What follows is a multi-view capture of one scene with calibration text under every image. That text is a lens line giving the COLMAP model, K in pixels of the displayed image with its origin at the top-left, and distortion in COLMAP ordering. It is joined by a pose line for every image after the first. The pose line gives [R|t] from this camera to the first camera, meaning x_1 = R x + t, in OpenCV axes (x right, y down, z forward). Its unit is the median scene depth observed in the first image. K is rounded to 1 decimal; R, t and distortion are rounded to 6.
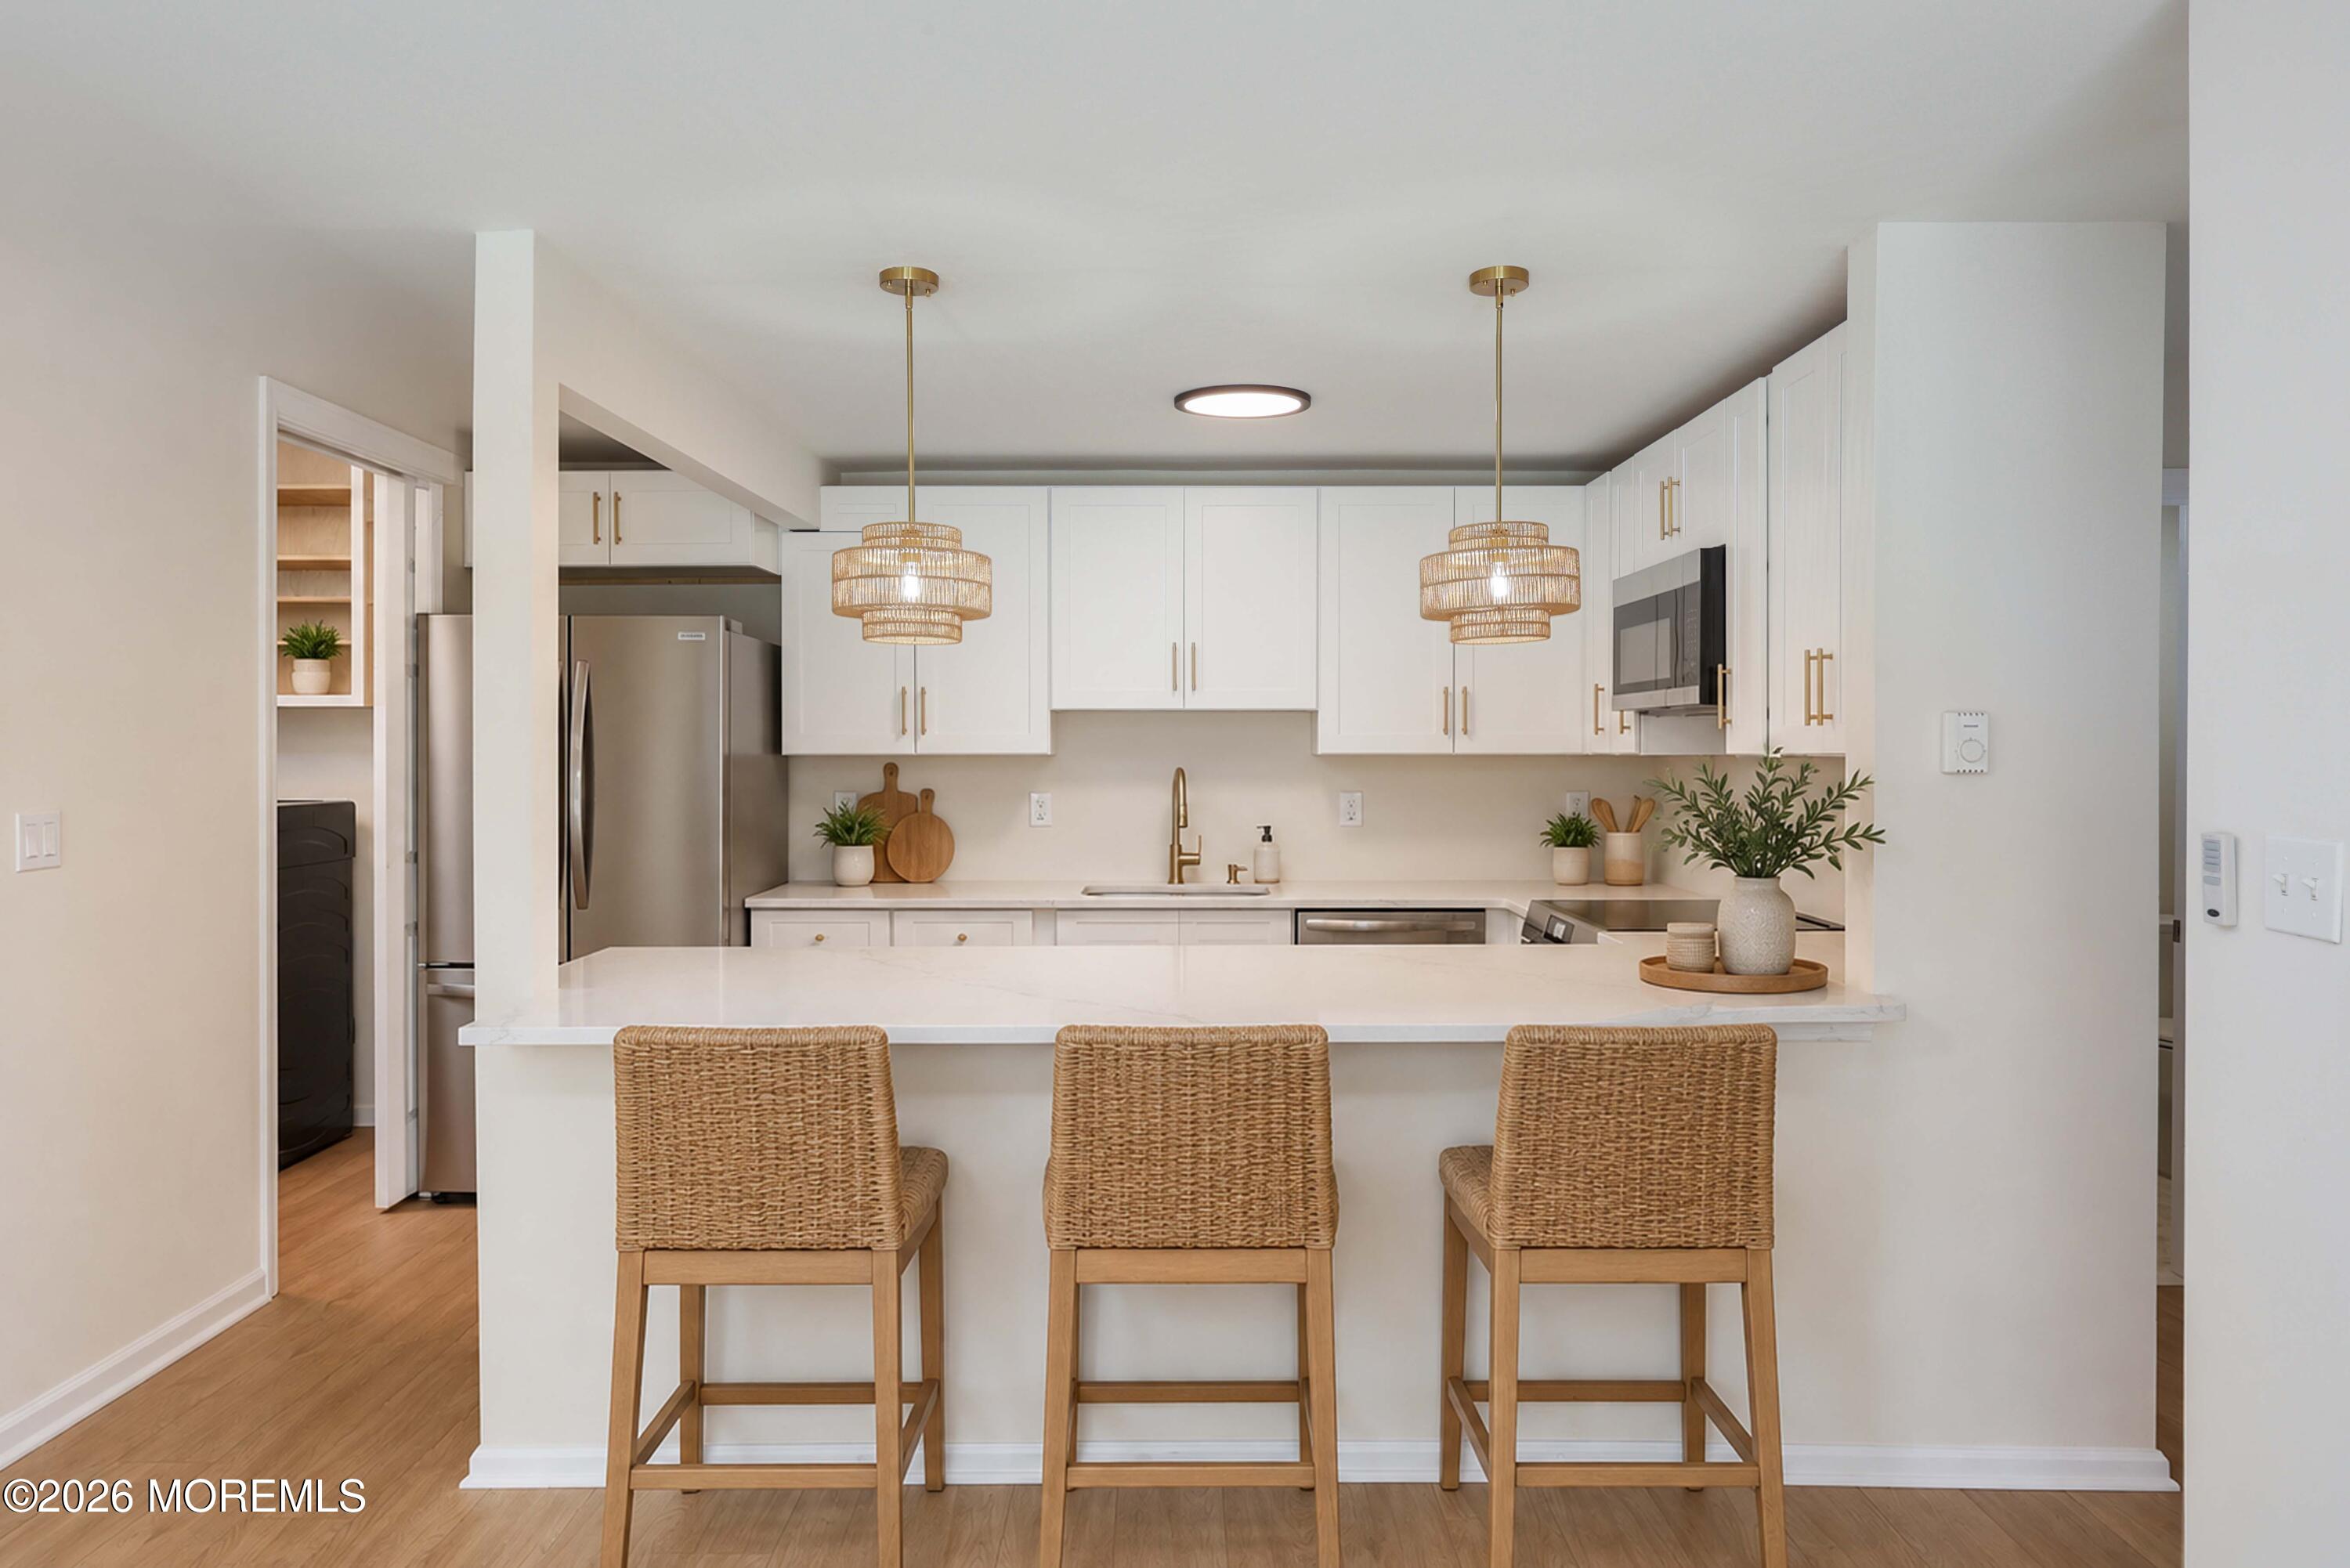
lens RADIAL K [[1545.0, 0, 1172.2], [0, 1545.0, 764.9], [0, 0, 1]] dist [0.000742, -0.000244]
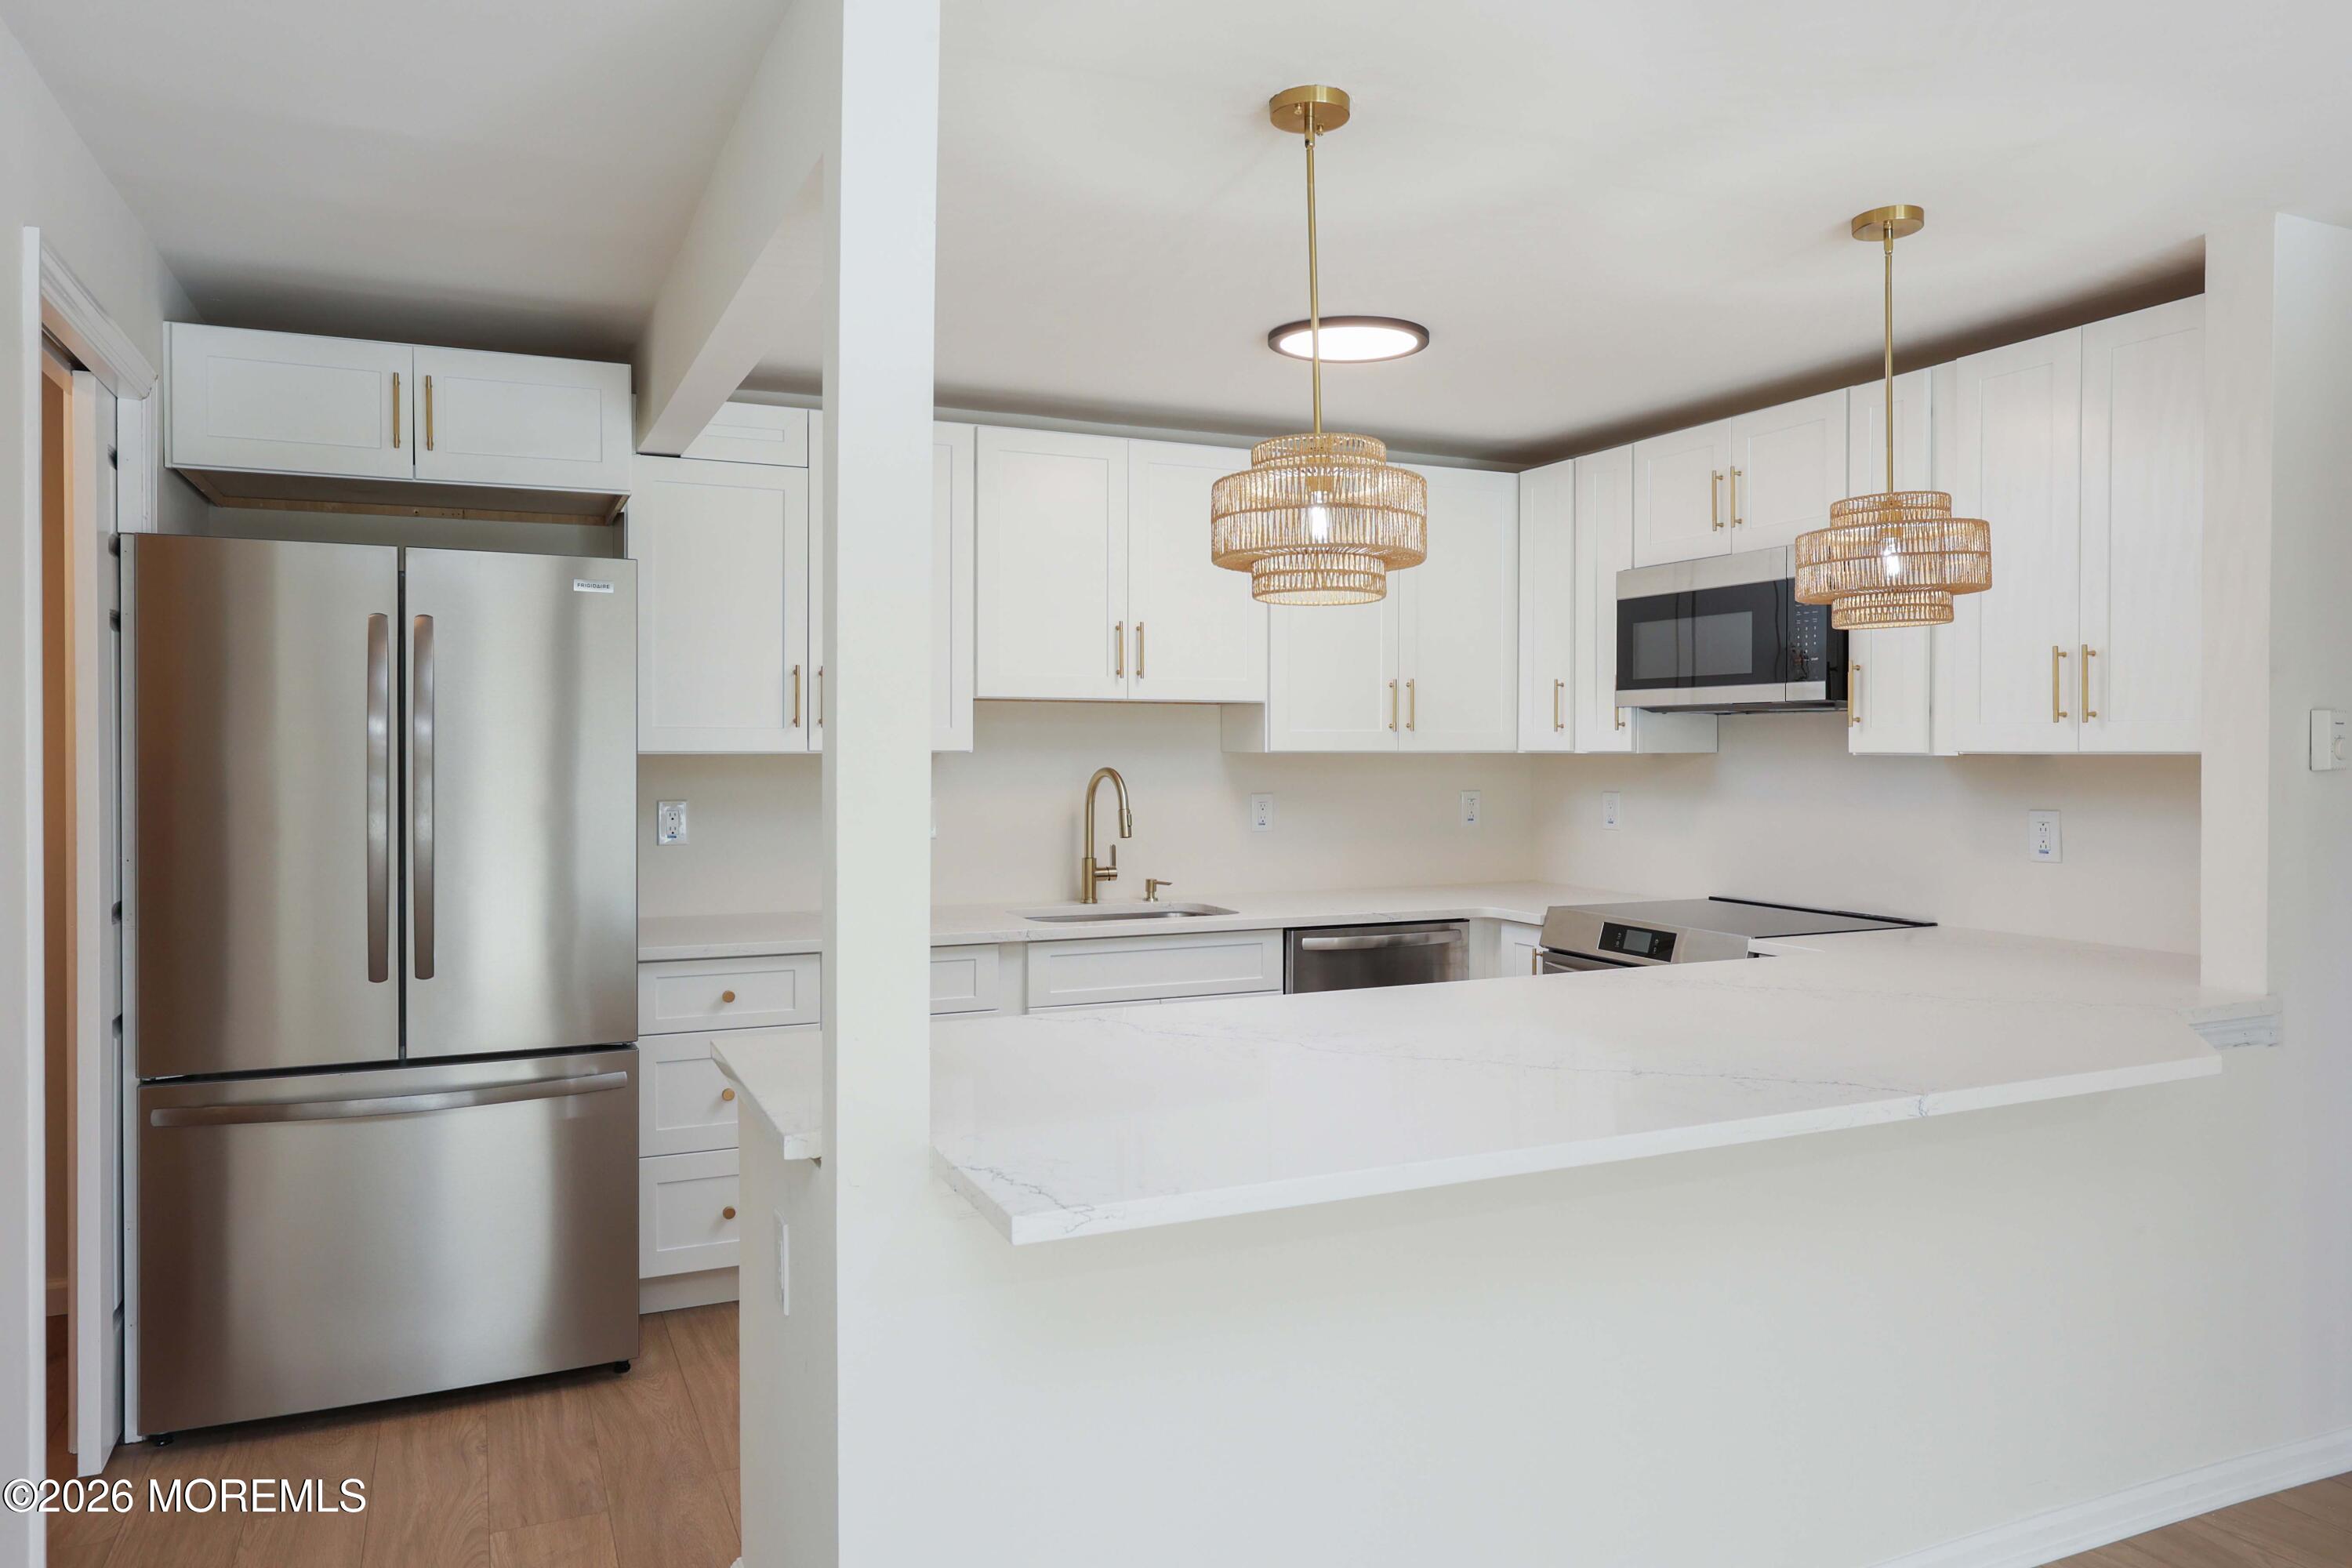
lens RADIAL K [[1546.4, 0, 1173.1], [0, 1546.4, 764.9], [0, 0, 1]] dist [0.000742, -0.000244]
pose [[0.910664, -0.003204, 0.413136, -0.359056], [0.002710, 0.999995, 0.001782, -0.001451], [-0.413140, -0.000503, 0.910667, 0.237252]]
